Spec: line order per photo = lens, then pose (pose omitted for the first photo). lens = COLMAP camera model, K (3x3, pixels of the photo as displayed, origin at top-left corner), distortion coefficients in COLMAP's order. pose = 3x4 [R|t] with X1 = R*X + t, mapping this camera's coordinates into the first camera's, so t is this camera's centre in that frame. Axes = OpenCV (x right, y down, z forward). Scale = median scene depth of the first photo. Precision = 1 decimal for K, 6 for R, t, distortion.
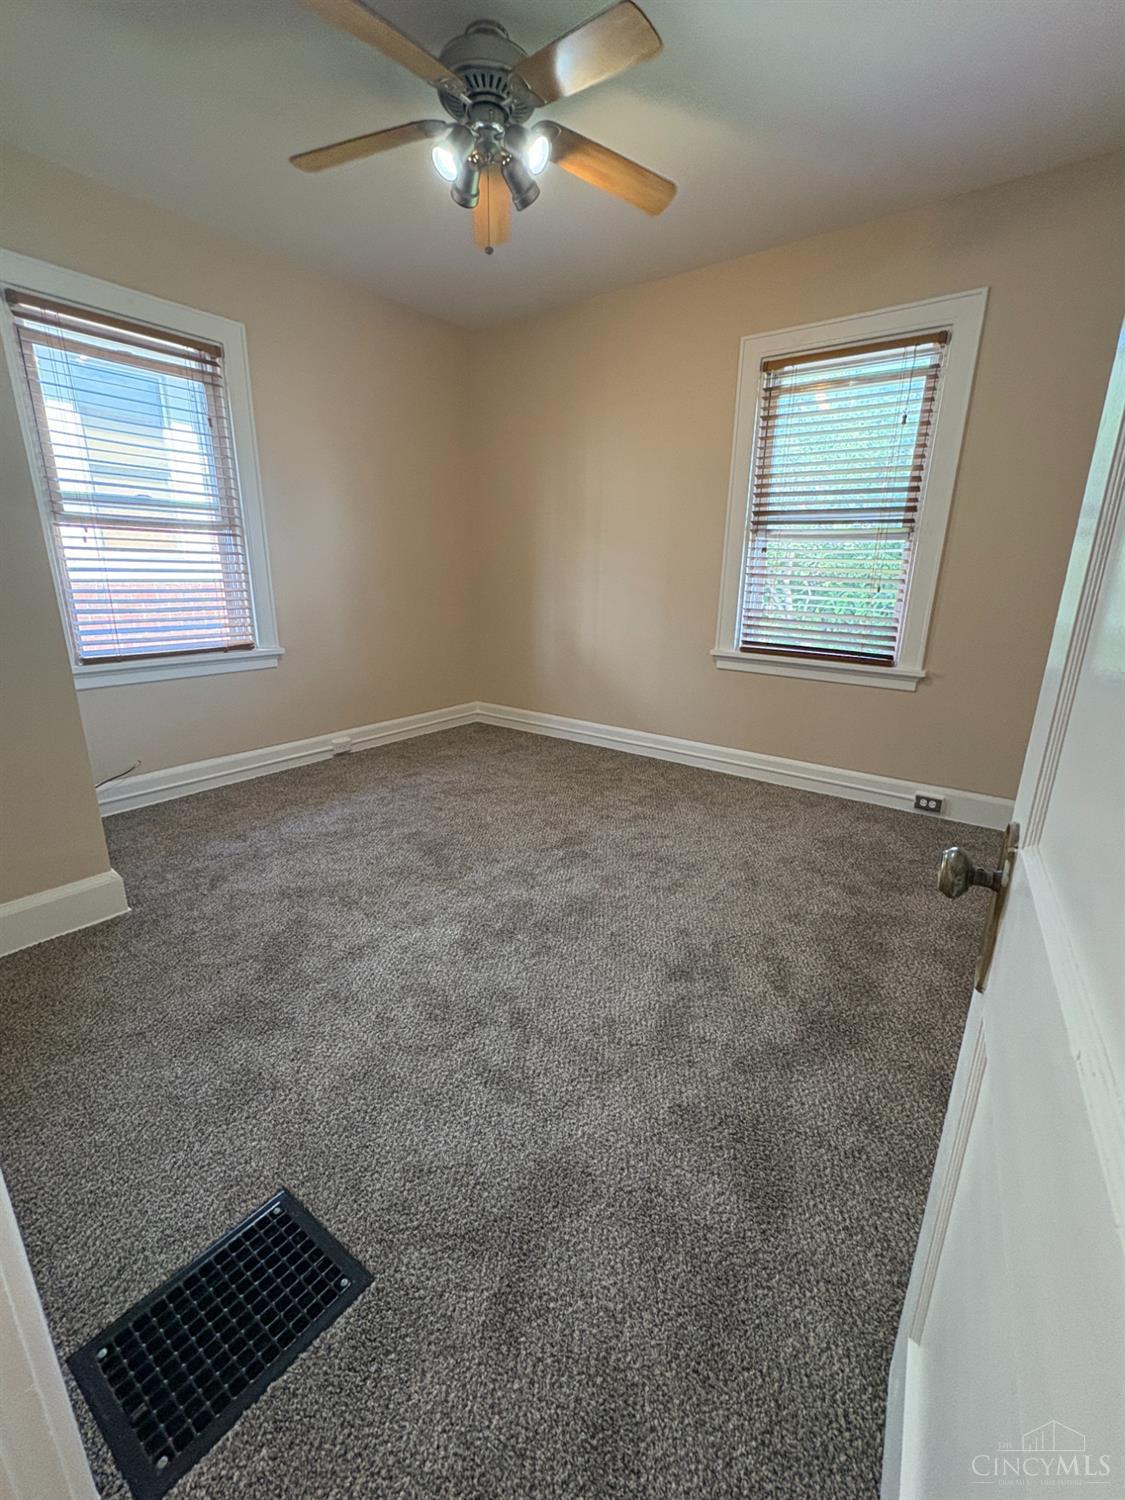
lens RADIAL K [[642.9, 0, 562.5], [0, 642.9, 750.0], [0, 0, 1]] dist [0.000725, 0.000847]
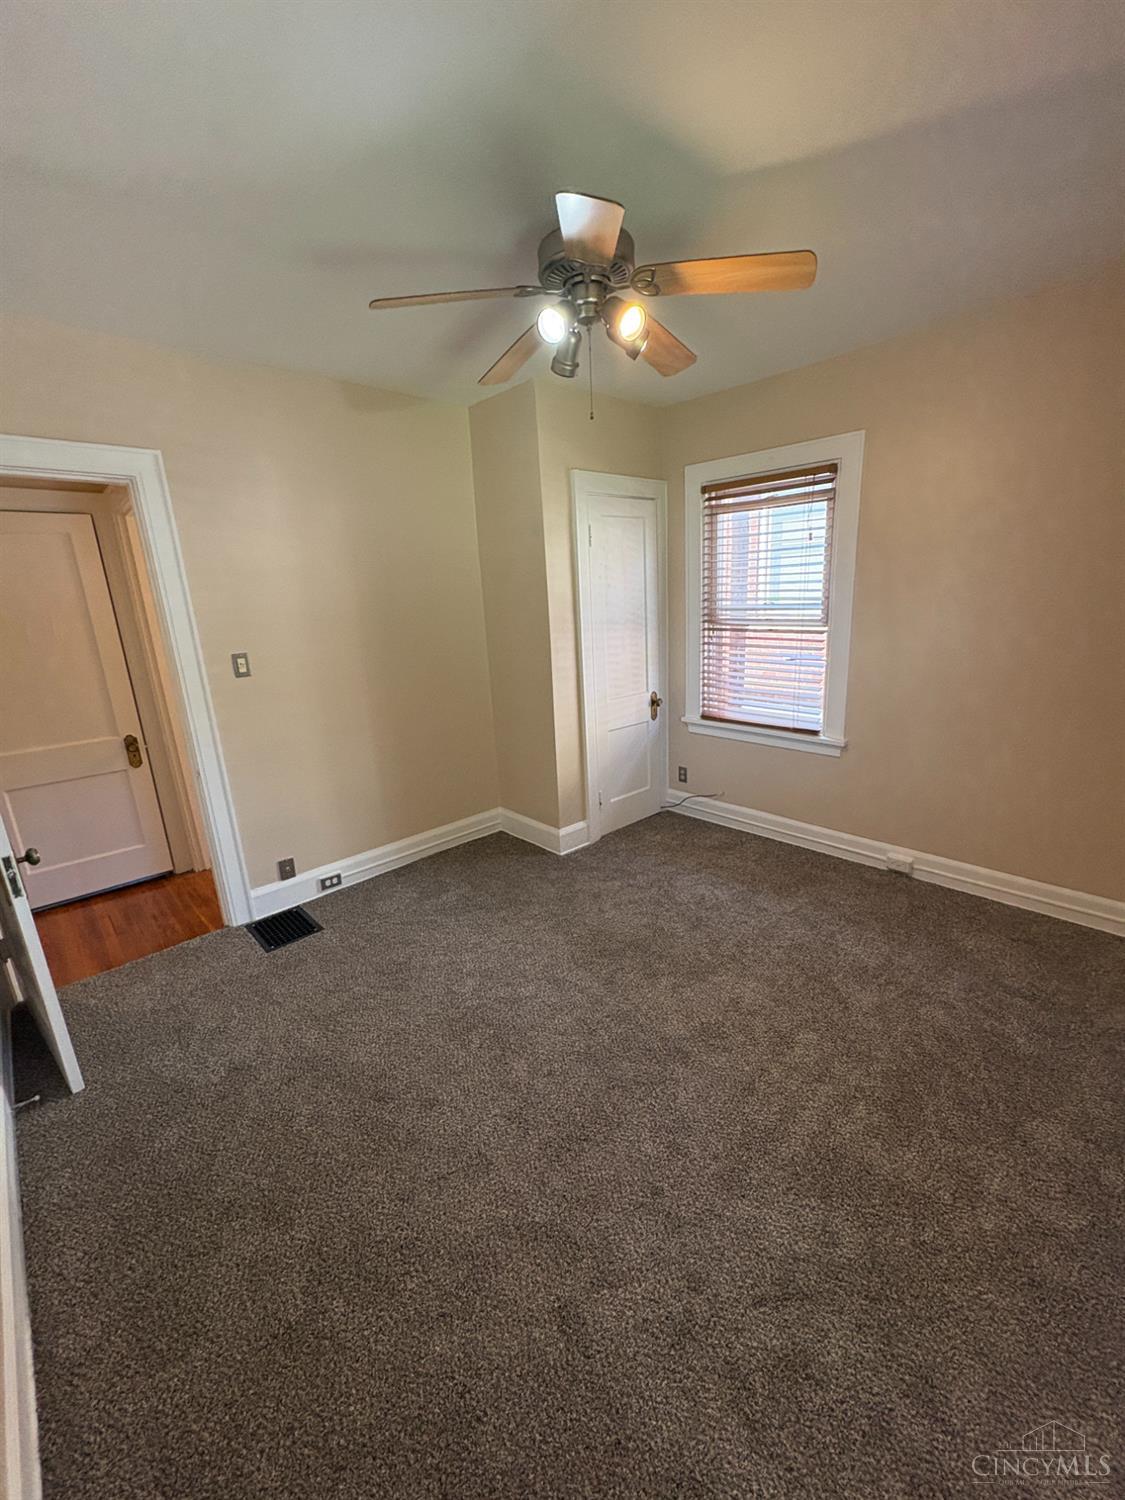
lens RADIAL K [[603.1, 0, 568.7], [0, 603.1, 747.3], [0, 0, 1]] dist [-0.000593, -0.000054]
pose [[-0.152839, 0.249996, -0.956108, 0.600269], [-0.236556, 0.930094, 0.281009, -0.356286], [0.959521, 0.269123, -0.083017, 0.767100]]
